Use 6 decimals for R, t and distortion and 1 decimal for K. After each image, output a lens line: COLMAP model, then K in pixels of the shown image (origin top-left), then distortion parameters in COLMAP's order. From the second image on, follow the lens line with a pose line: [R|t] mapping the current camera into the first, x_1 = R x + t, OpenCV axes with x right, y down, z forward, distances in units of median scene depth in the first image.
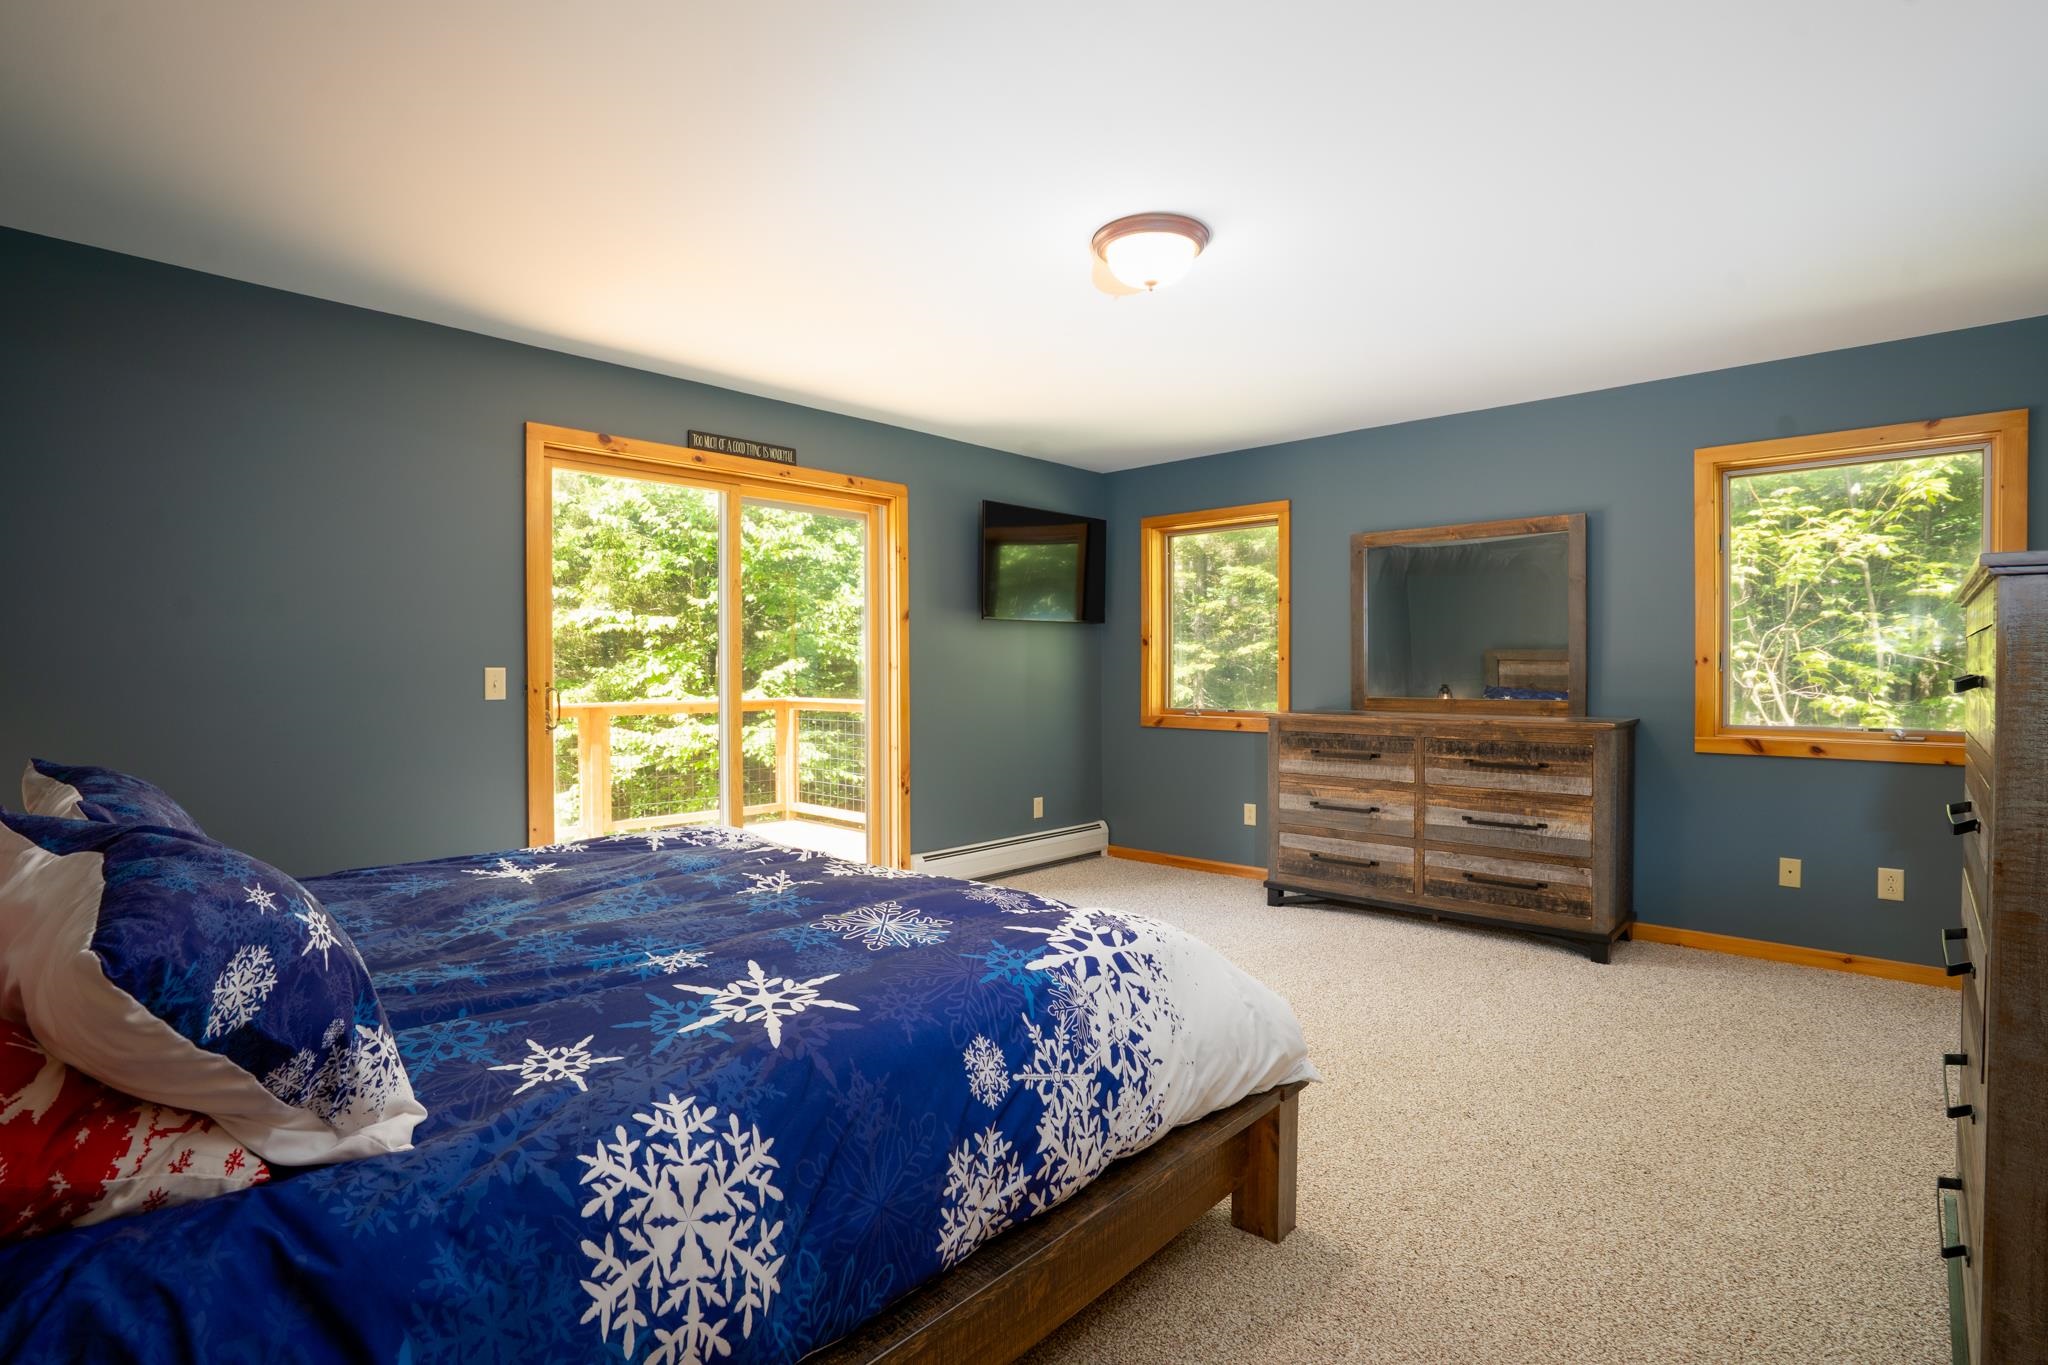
lens RADIAL K [[965.8, 0, 1024.4], [0, 965.8, 679.4], [0, 0, 1]] dist [-0.003347, -0.000367]
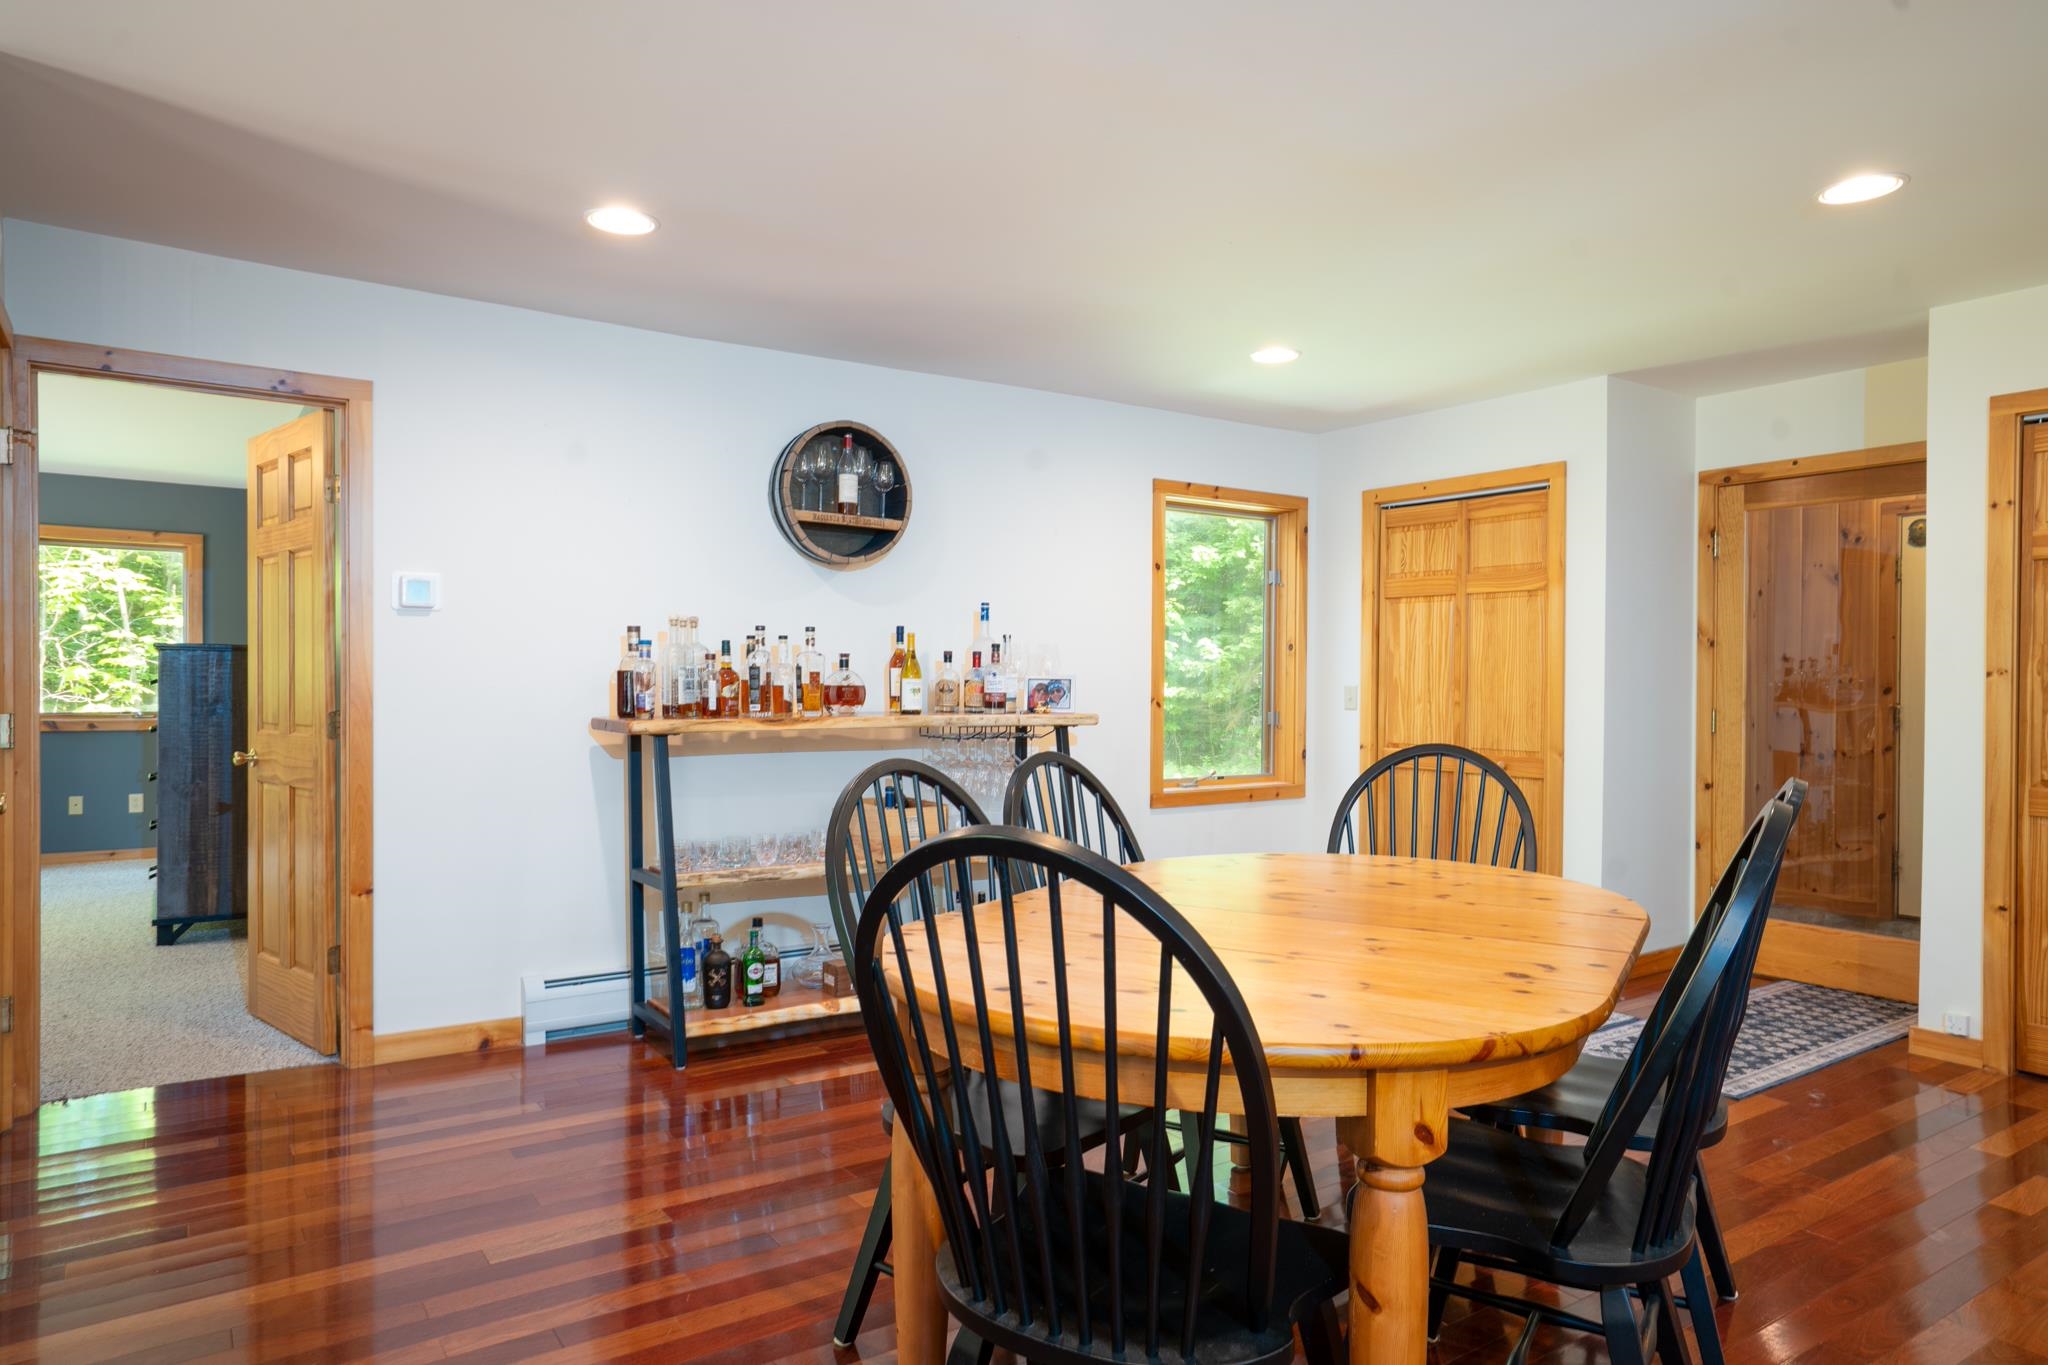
lens RADIAL K [[1269.1, 0, 1037.1], [0, 1269.1, 695.2], [0, 0, 1]] dist [-0.008410, -0.000580]
pose [[0.222844, 0.001492, 0.974853, -0.603477], [0.001871, 0.999996, -0.001958, 0.023124], [-0.974852, 0.002260, 0.222840, -0.687977]]
